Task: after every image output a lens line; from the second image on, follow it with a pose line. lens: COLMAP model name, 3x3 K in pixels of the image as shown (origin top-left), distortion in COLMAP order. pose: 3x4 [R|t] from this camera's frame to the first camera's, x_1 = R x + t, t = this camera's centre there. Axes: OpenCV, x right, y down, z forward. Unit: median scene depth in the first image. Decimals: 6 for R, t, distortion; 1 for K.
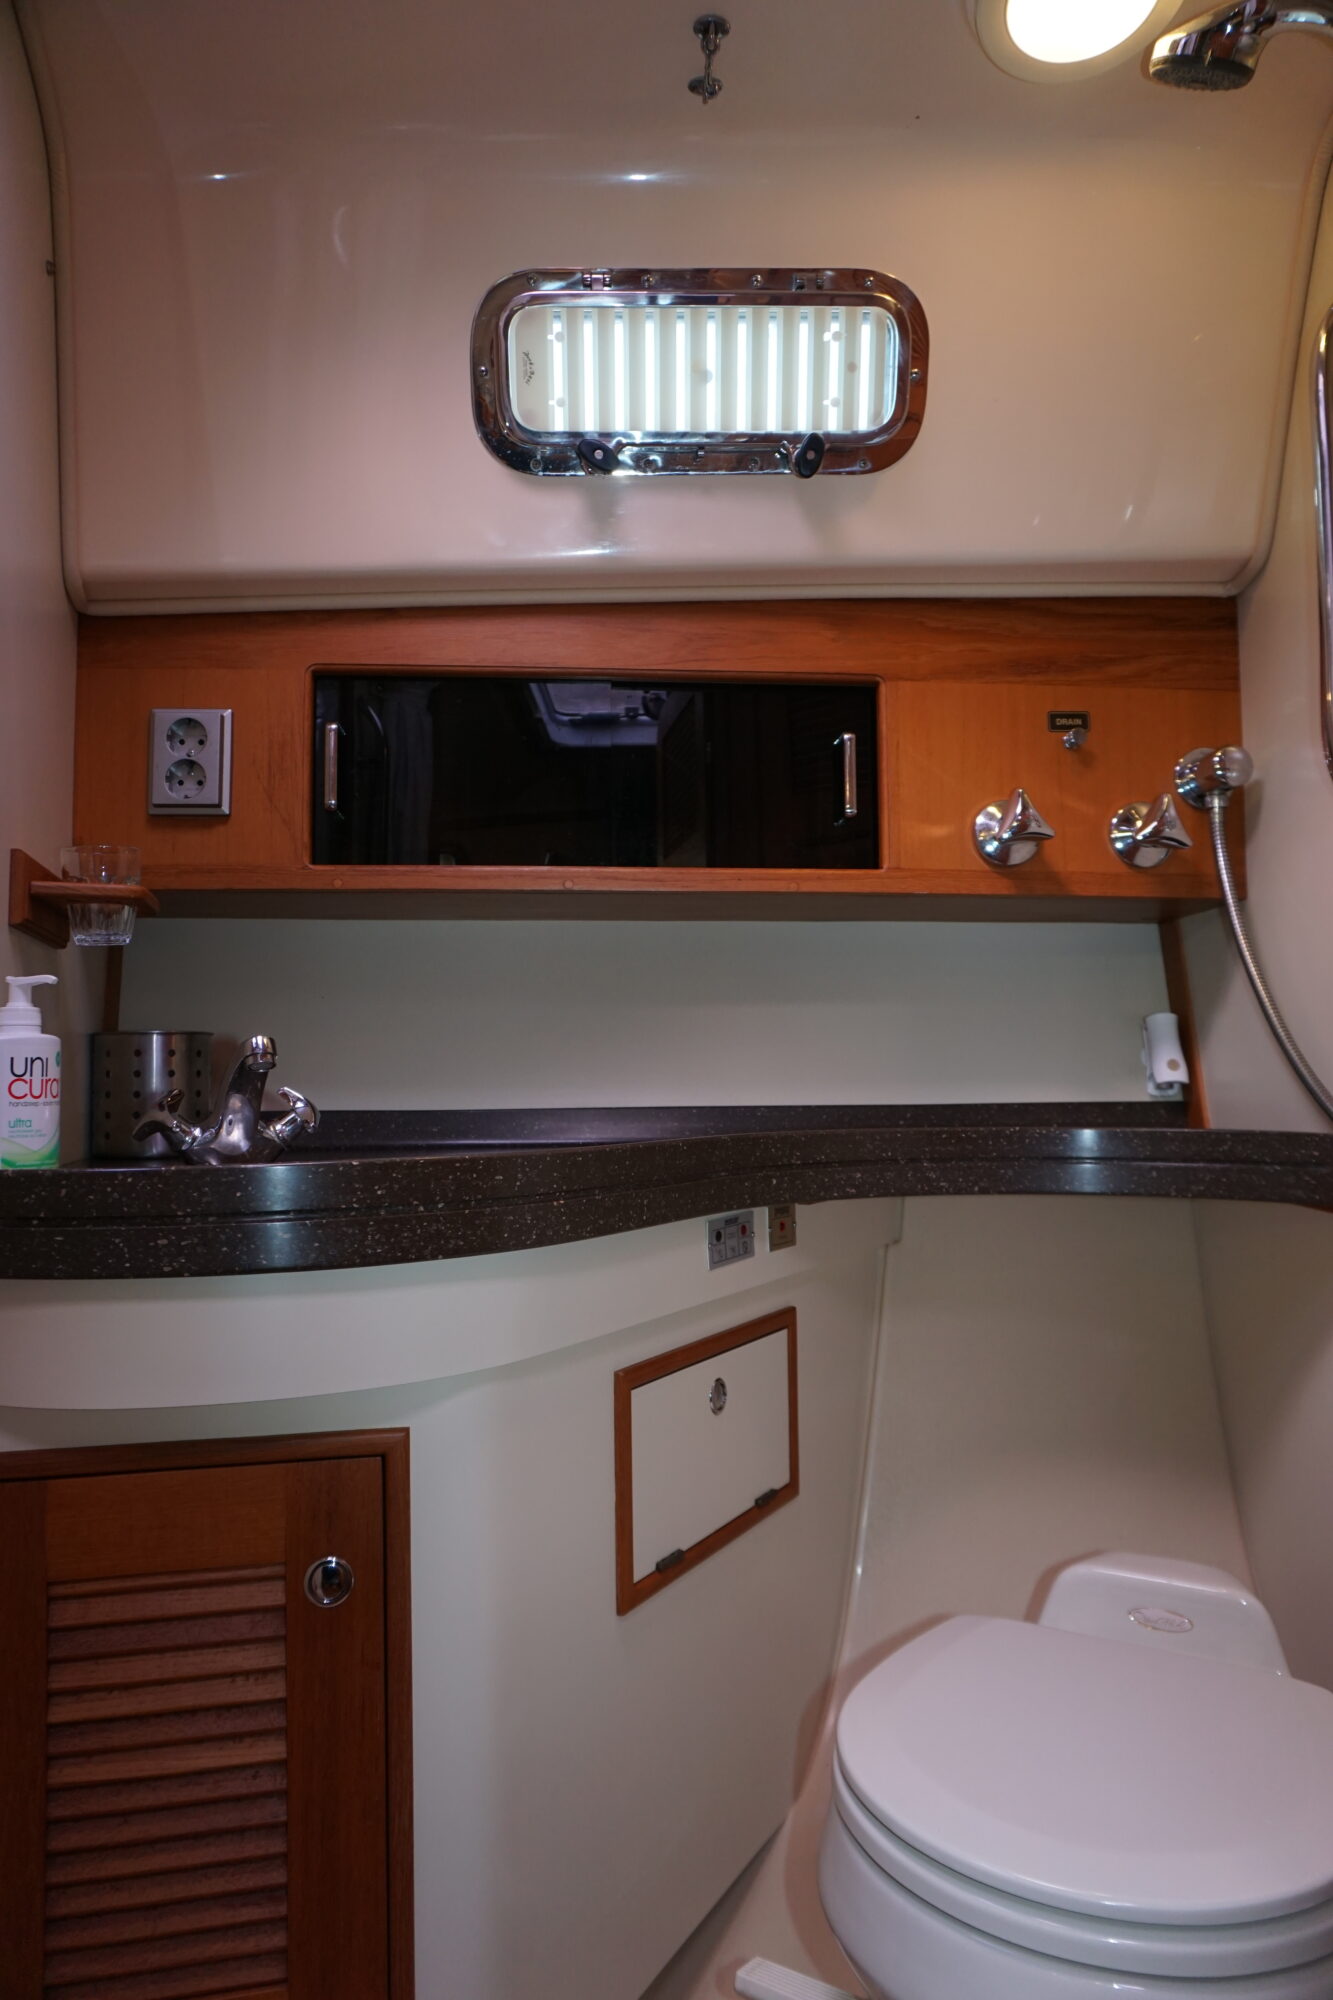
lens RADIAL K [[1360.5, 0, 665.1], [0, 1360.5, 990.0], [0, 0, 1]] dist [-0.026748, 0.047623]
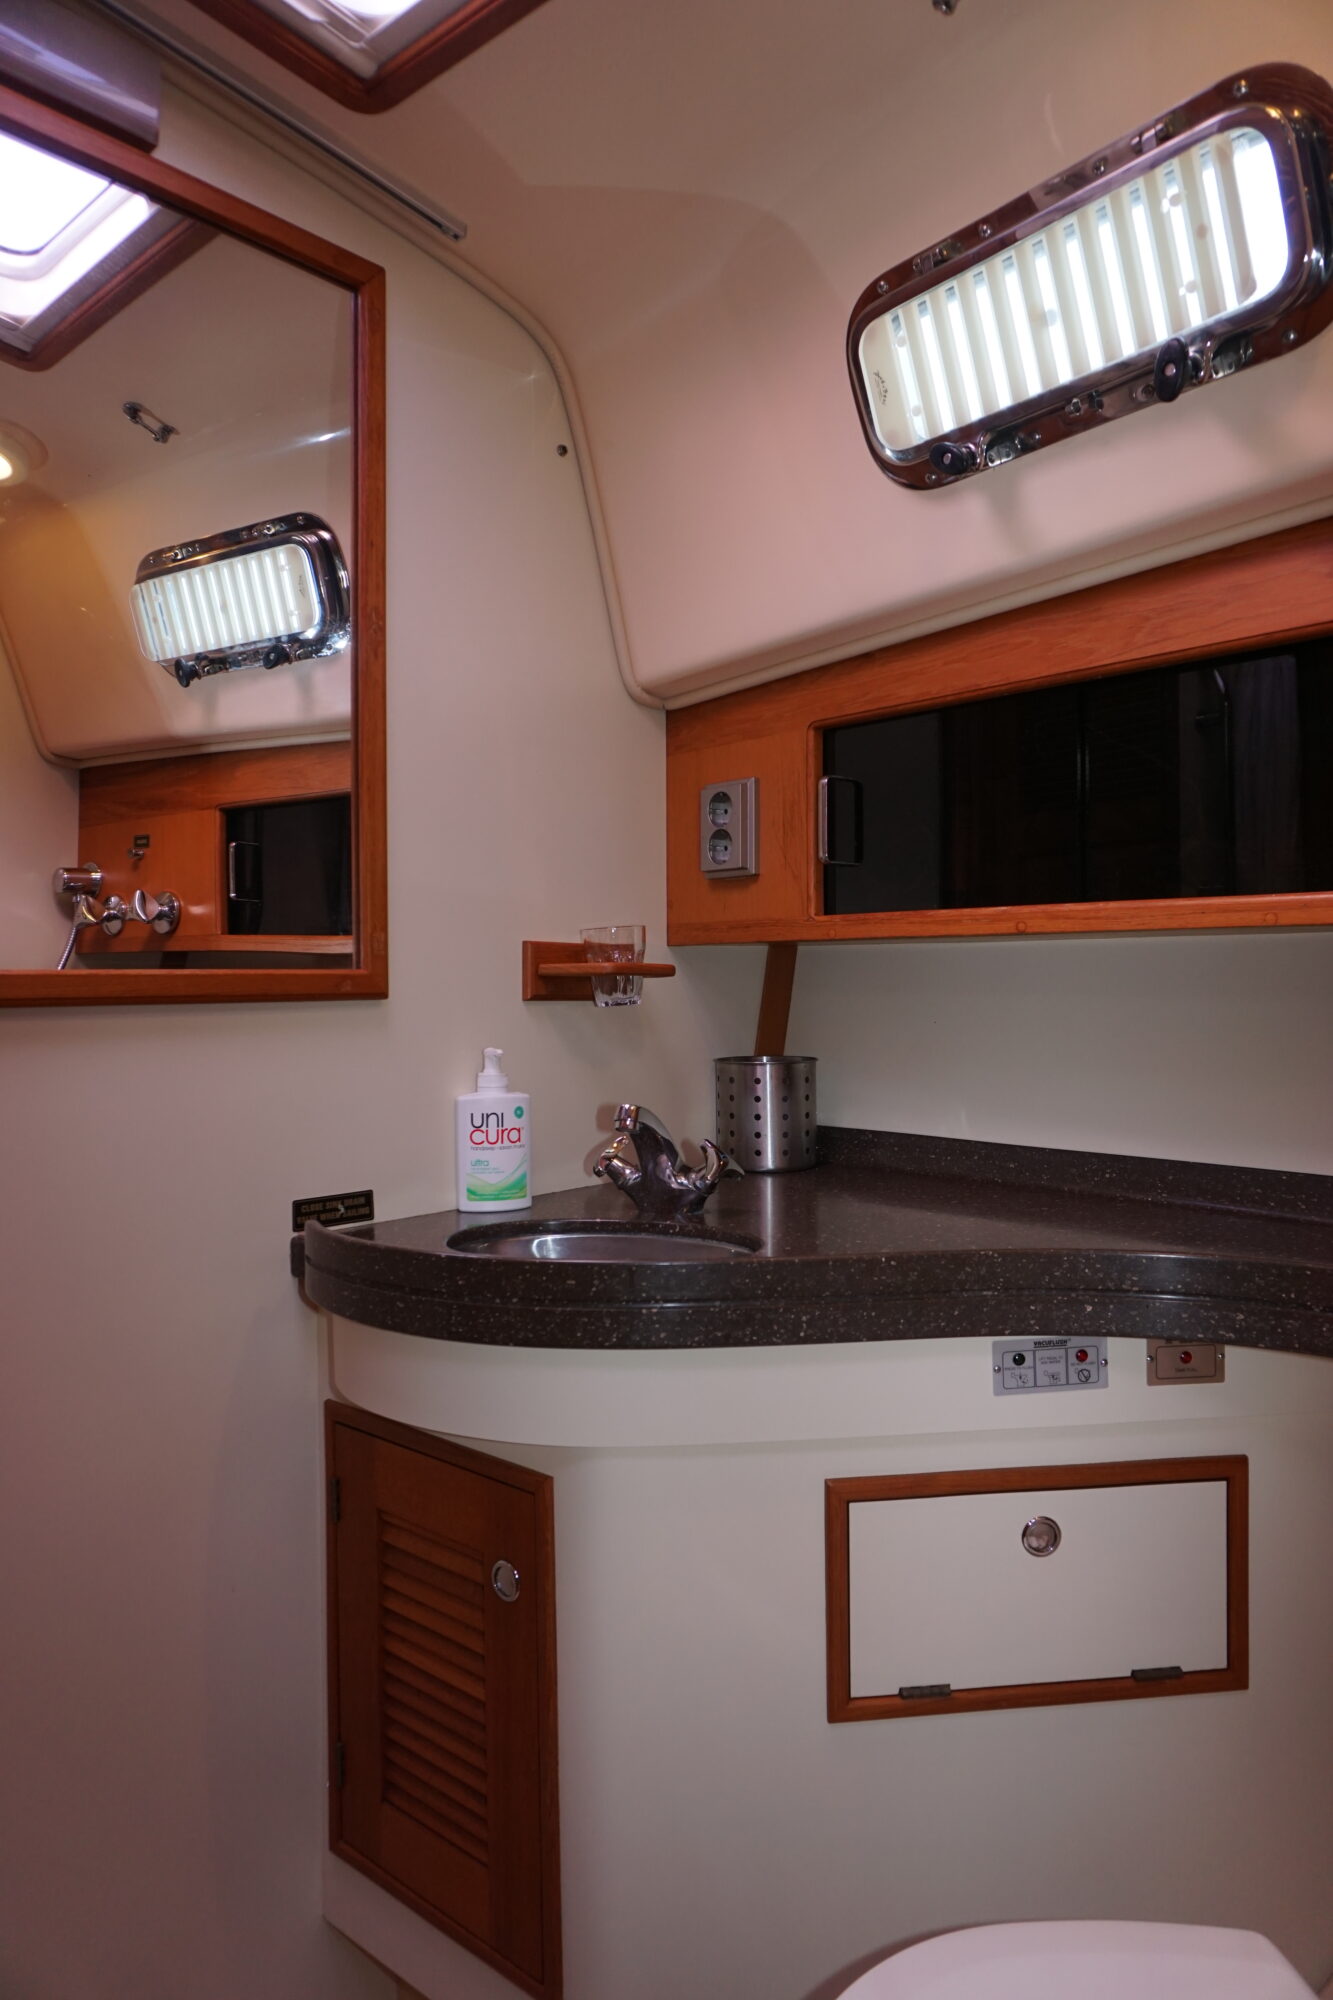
lens RADIAL K [[1360.5, 0, 665.1], [0, 1360.5, 990.0], [0, 0, 1]] dist [-0.026748, 0.047623]
pose [[0.590126, 0.012975, -0.807207, 0.553831], [0.056576, 0.996748, 0.057383, -0.107430], [0.805327, -0.079532, 0.587473, 0.297222]]
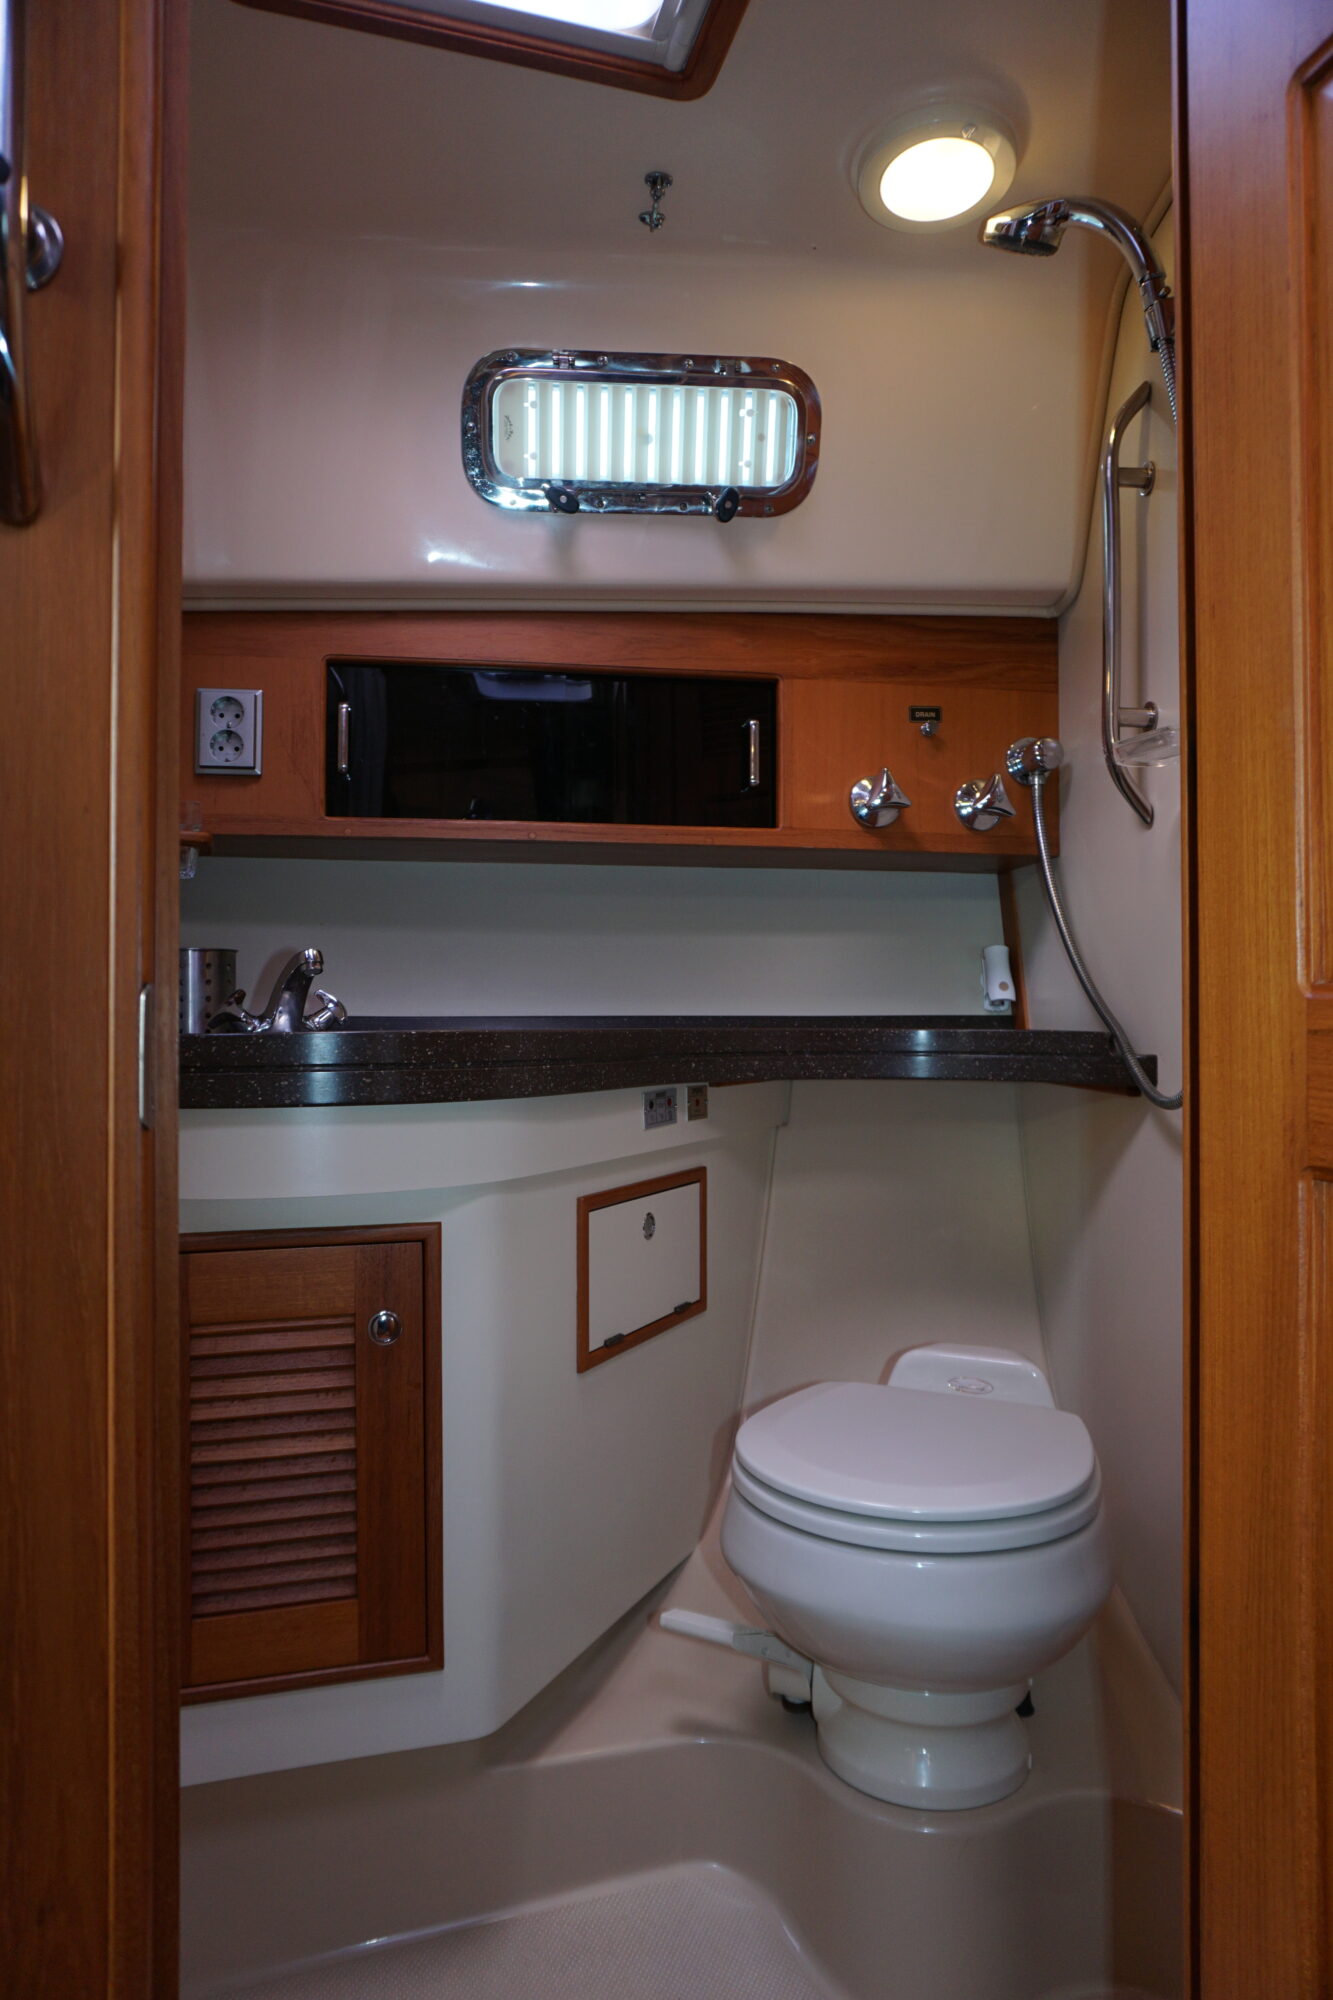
lens RADIAL K [[1351.8, 0, 664.0], [0, 1351.8, 991.6], [0, 0, 1]] dist [-0.040721, 0.029537]
pose [[0.997281, 0.010110, 0.072996, -0.041479], [-0.013416, 0.998899, 0.044944, 0.009763], [-0.072461, -0.045801, 0.996319, -0.283324]]
